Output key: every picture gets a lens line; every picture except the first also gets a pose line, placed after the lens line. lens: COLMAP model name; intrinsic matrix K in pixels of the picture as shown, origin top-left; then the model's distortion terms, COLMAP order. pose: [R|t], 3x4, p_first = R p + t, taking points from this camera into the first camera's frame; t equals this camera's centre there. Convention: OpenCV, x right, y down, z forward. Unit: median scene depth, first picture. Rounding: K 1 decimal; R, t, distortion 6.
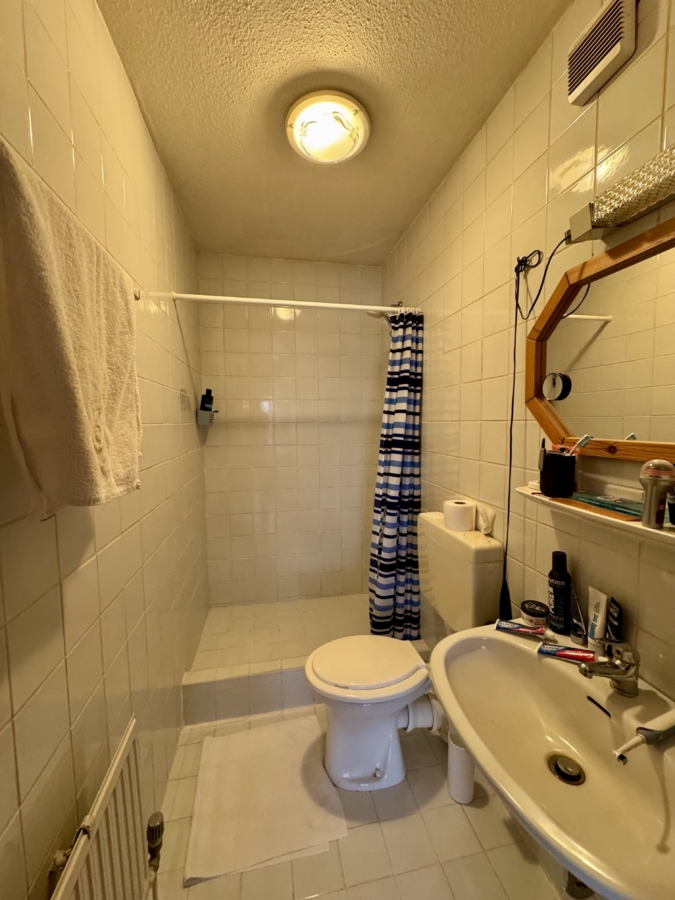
lens RADIAL K [[368.8, 0, 334.0], [0, 368.8, 448.2], [0, 0, 1]] dist [0.008490, -0.000282]
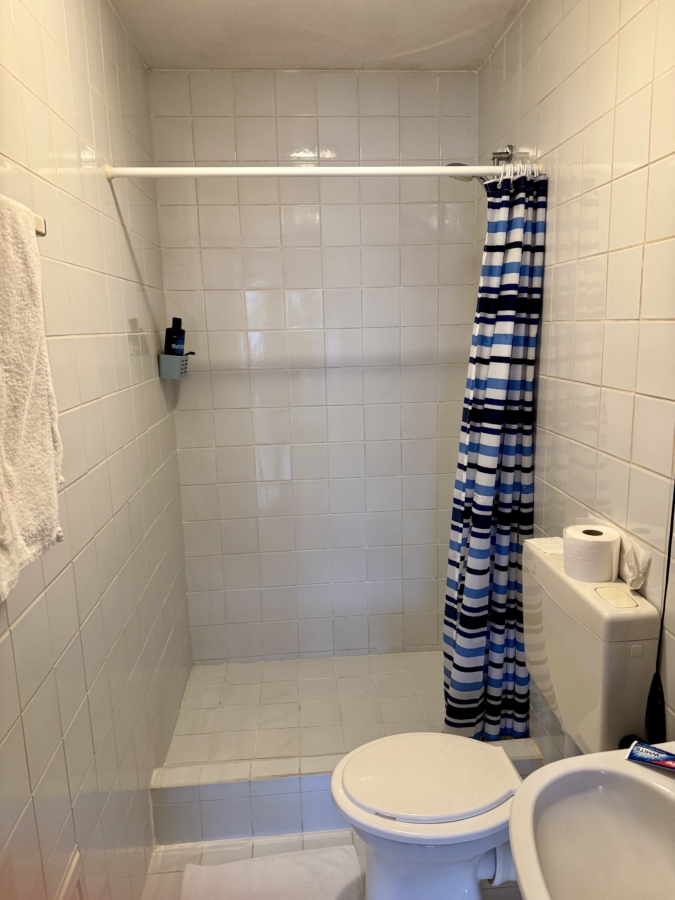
lens RADIAL K [[647.1, 0, 333.1], [0, 647.1, 445.1], [0, 0, 1]] dist [0.079063, -0.081425]
pose [[0.992715, 0.002421, -0.120459, 0.046020], [0.011696, 0.993139, 0.116352, -0.087255], [0.119914, -0.116913, 0.985876, -0.039521]]
